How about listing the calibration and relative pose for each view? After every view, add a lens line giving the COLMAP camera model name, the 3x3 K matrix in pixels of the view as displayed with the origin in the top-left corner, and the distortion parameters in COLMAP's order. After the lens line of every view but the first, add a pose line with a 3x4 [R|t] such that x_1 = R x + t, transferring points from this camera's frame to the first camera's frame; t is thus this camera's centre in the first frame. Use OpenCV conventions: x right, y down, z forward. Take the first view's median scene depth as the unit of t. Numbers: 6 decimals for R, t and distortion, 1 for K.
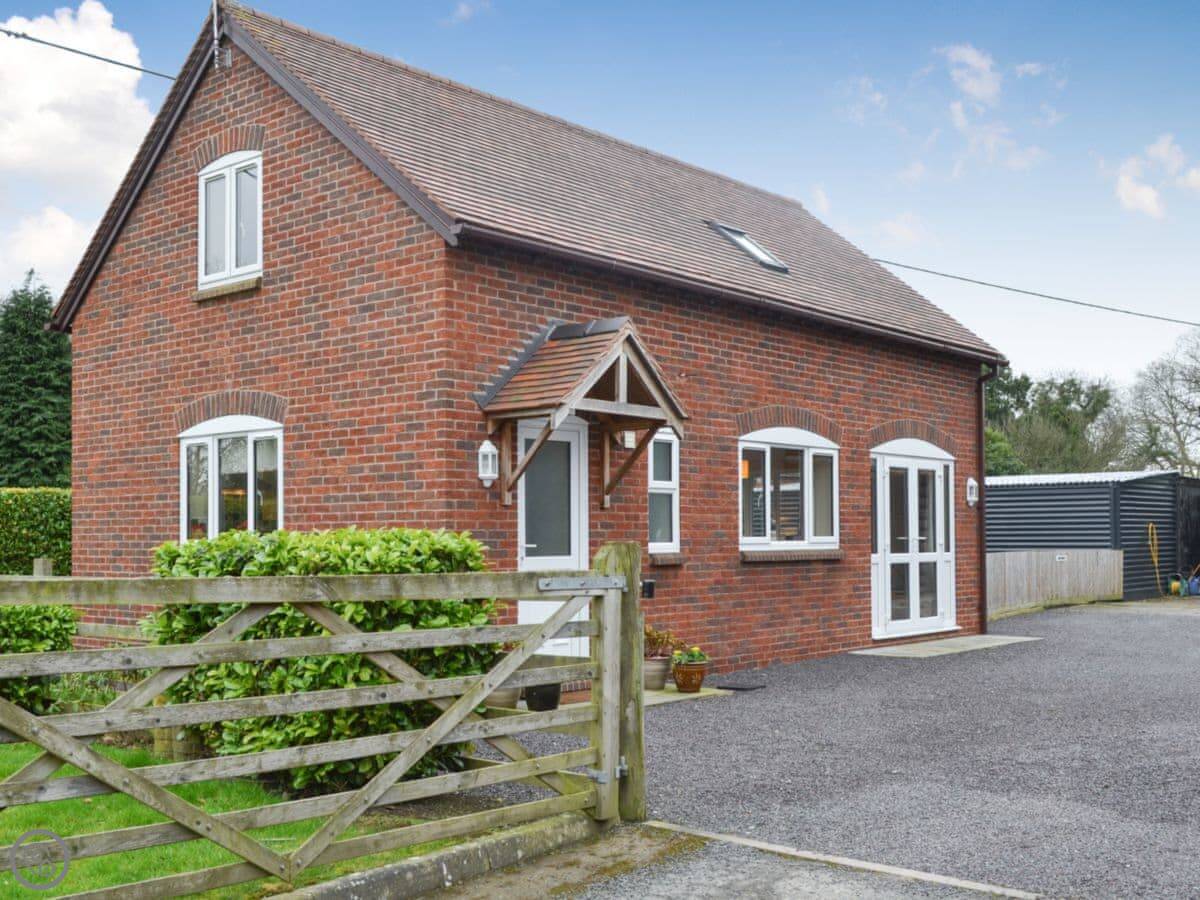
lens RADIAL K [[1284.0, 0, 599.9], [0, 1284.0, 529.7], [0, 0, 1]] dist [-0.019258, 0.001360]
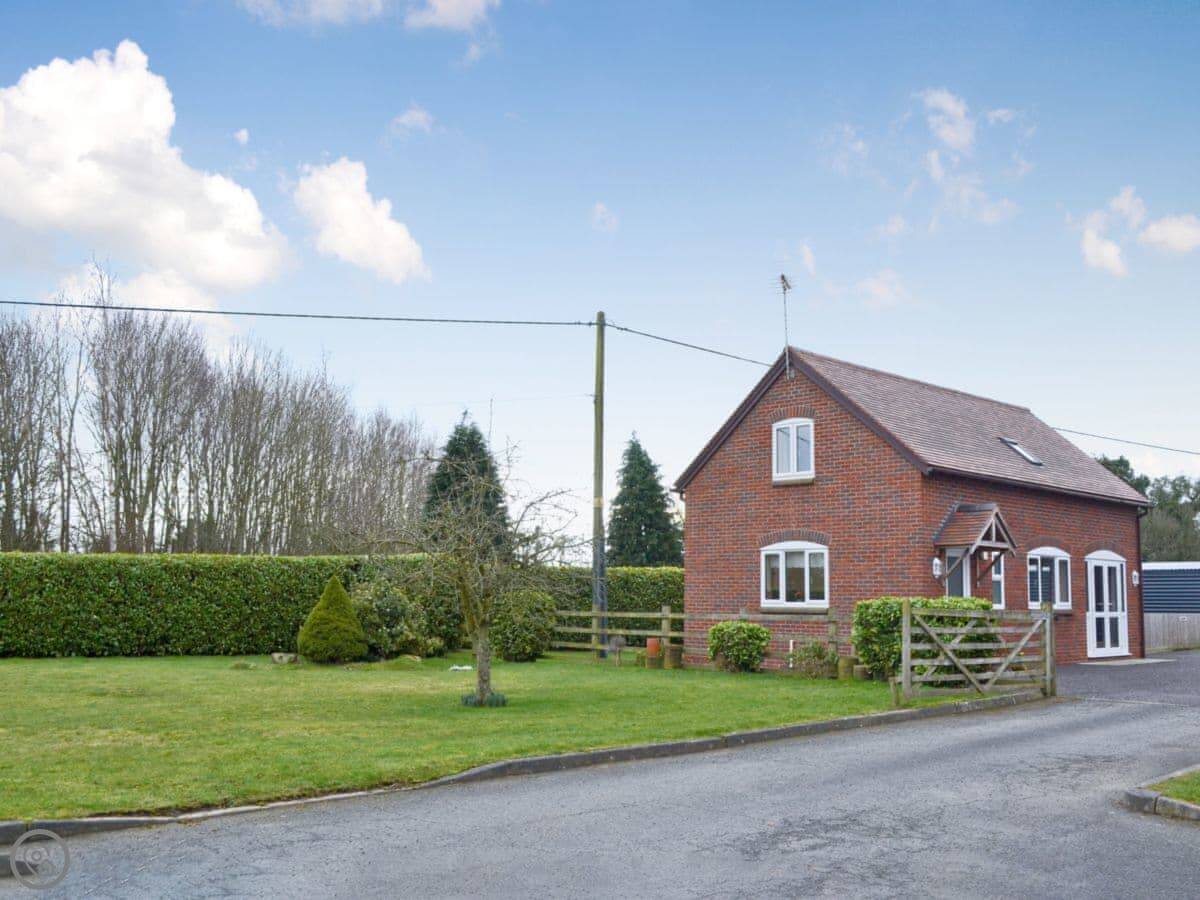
lens RADIAL K [[1235.3, 0, 658.7], [0, 1235.3, 450.6], [0, 0, 1]] dist [-0.077264, 0.001825]
pose [[0.998553, 0.012092, -0.052396, -0.396293], [-0.018049, 0.993230, -0.114755, 0.000814], [0.050654, 0.115534, 0.992011, -1.027682]]
